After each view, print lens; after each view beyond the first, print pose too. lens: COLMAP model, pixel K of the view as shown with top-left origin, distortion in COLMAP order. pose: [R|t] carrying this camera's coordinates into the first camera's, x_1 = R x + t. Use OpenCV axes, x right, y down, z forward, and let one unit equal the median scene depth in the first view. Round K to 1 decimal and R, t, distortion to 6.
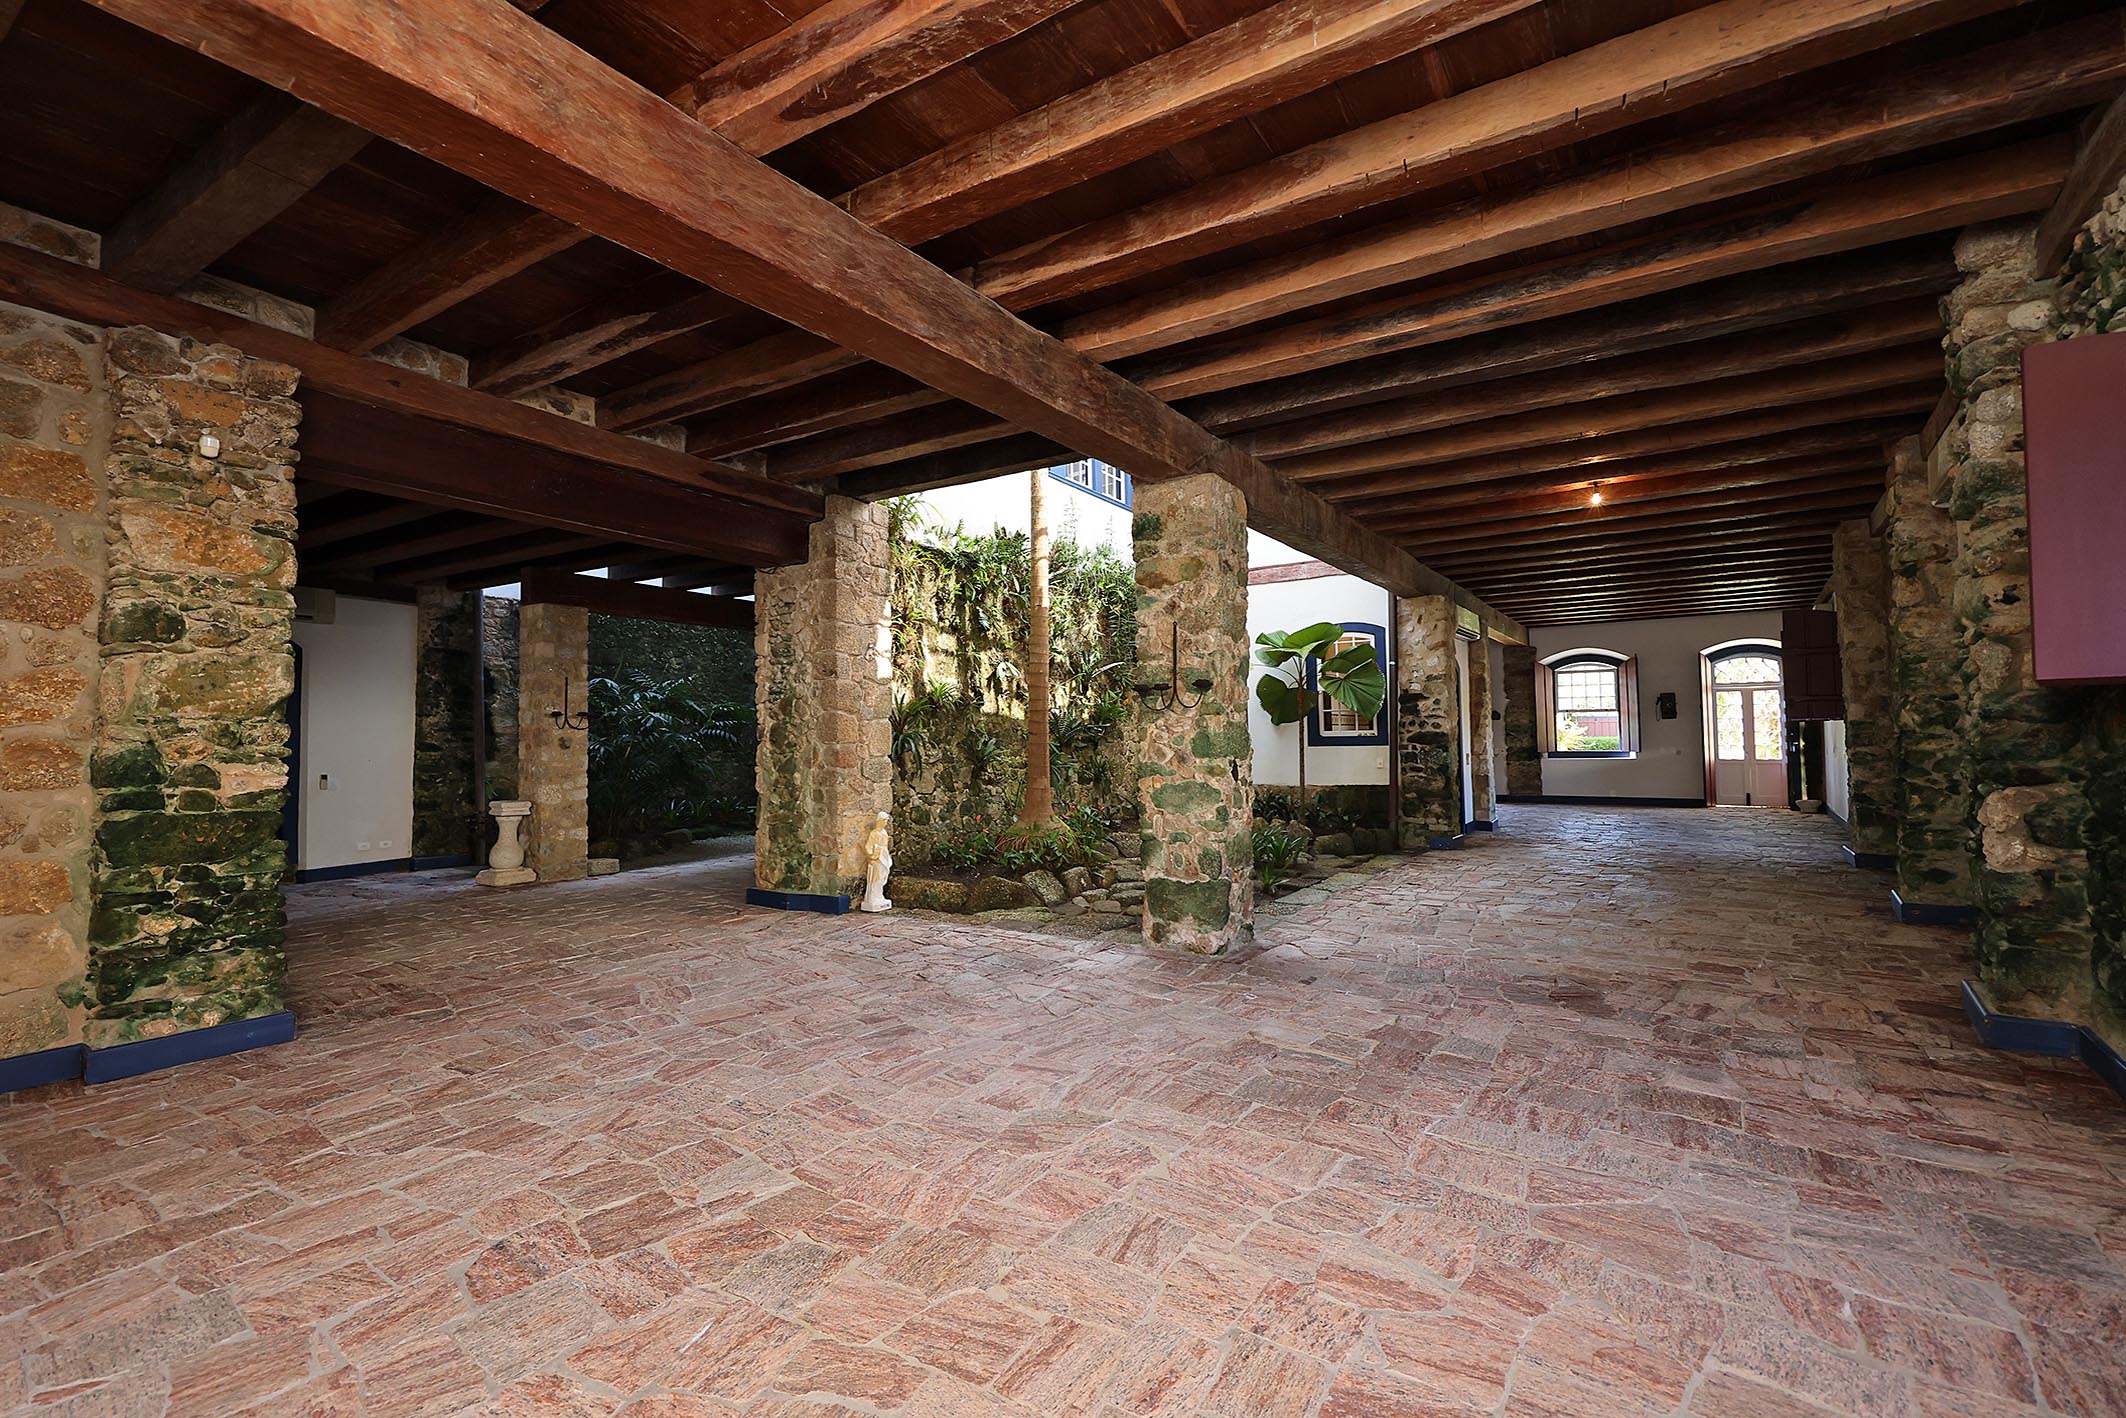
lens RADIAL K [[894.7, 0, 1076.3], [0, 894.7, 700.2], [0, 0, 1]] dist [0.001715, 0.000057]
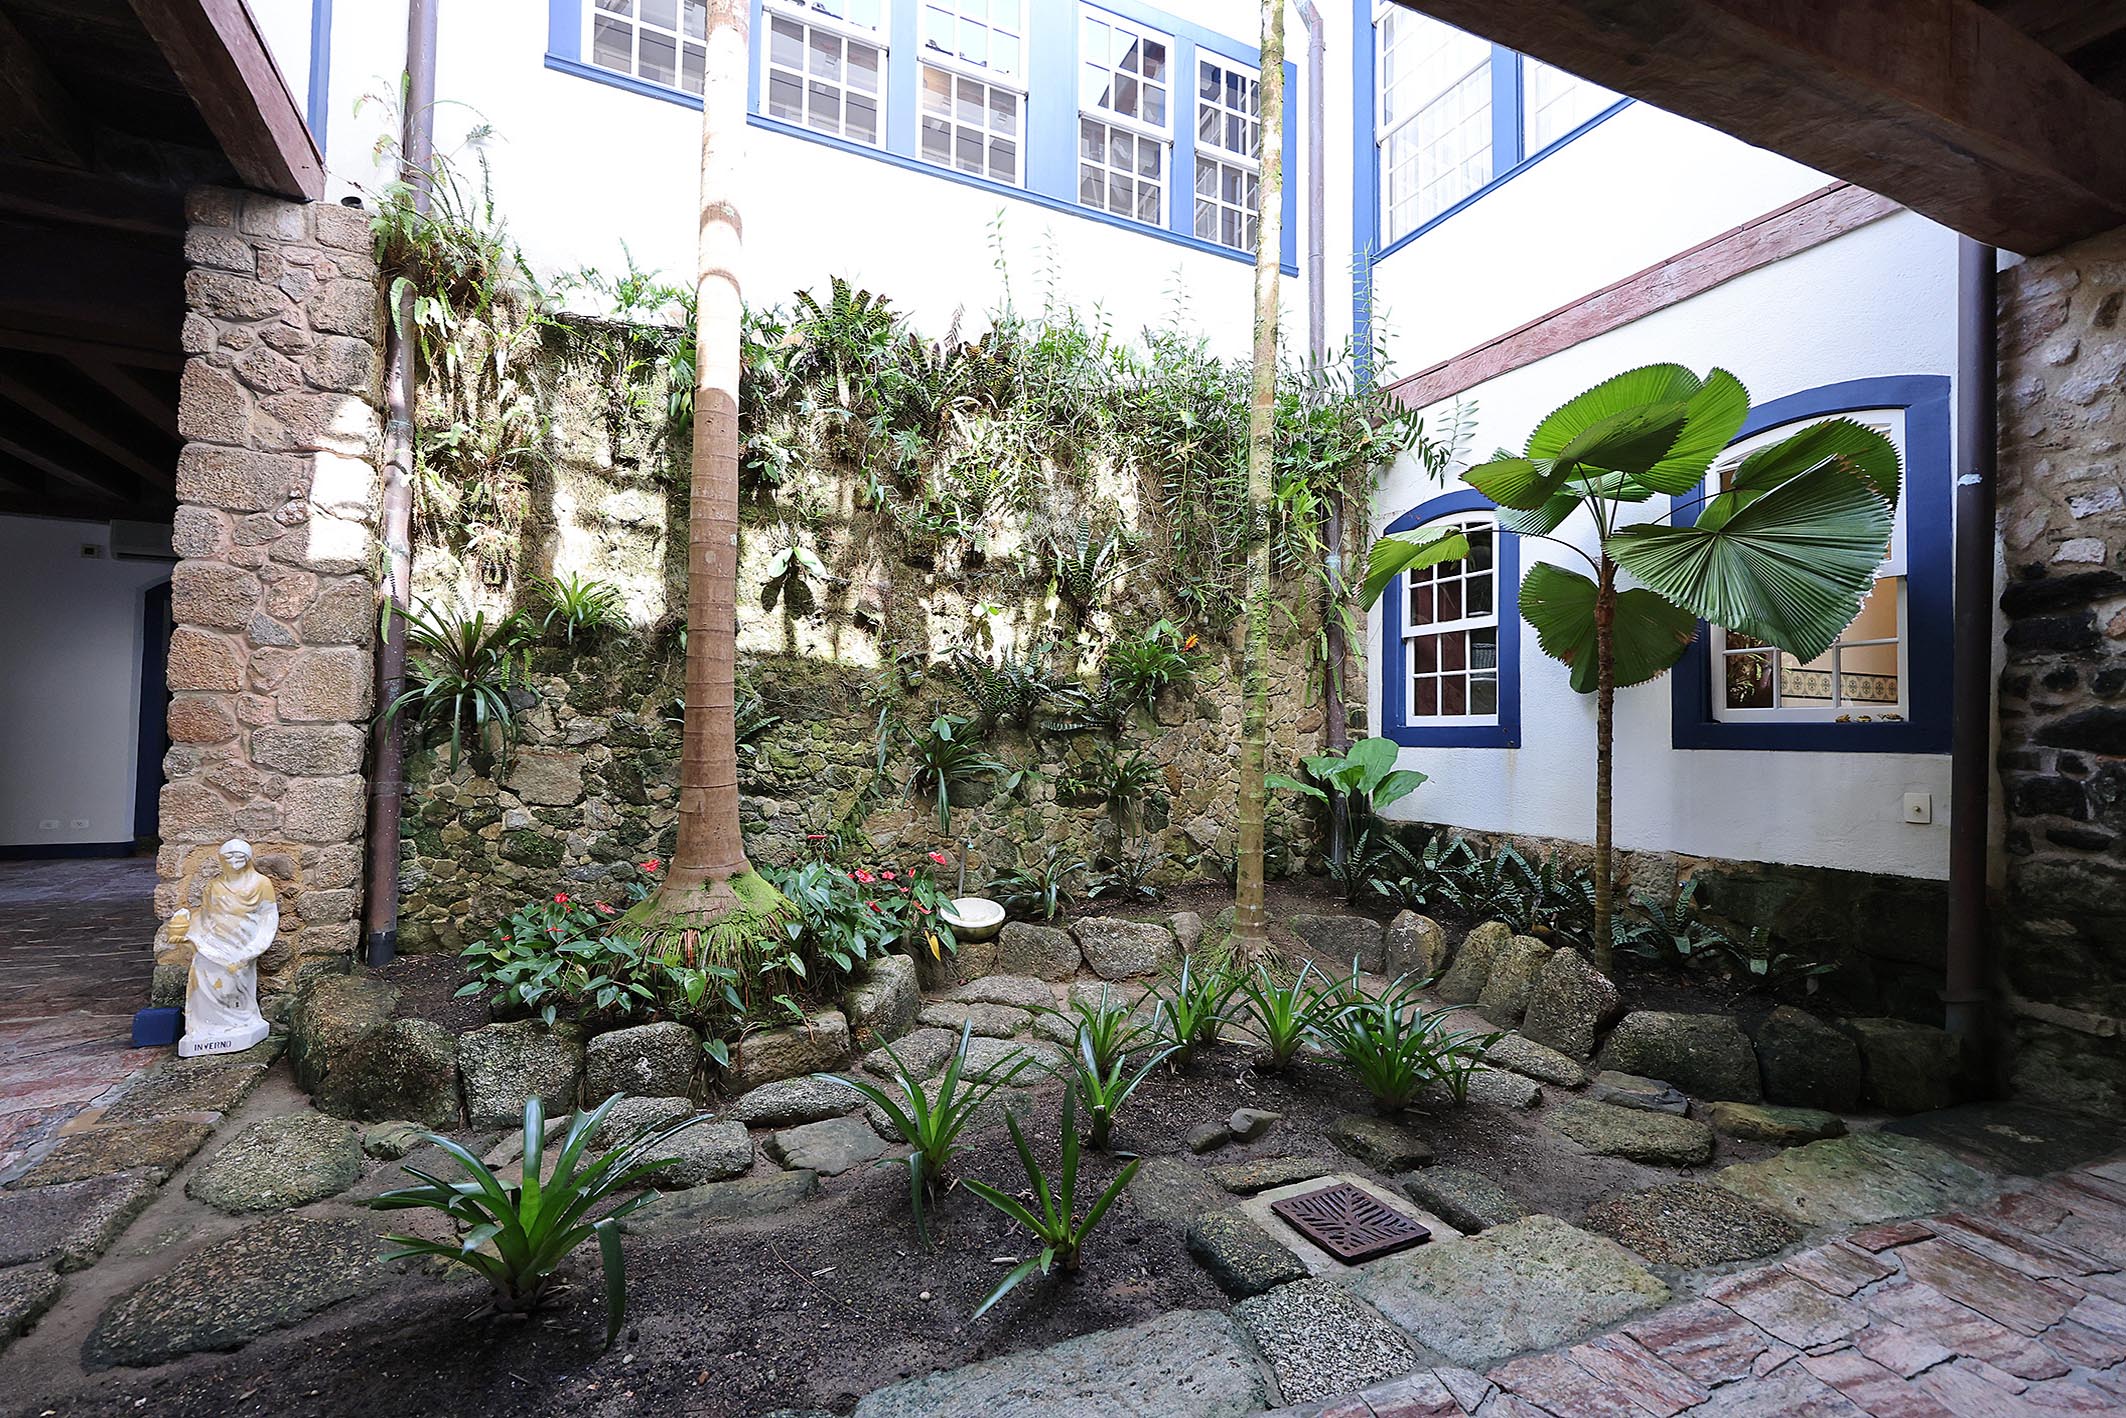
lens RADIAL K [[894.7, 0, 1056.0], [0, 894.7, 712.9], [0, 0, 1]] dist [0.001715, 0.000057]
pose [[0.827074, 0.013772, -0.561925, 0.303898], [-0.004900, 0.999838, 0.017293, 0.037275], [0.562072, -0.011549, 0.827008, 0.650113]]
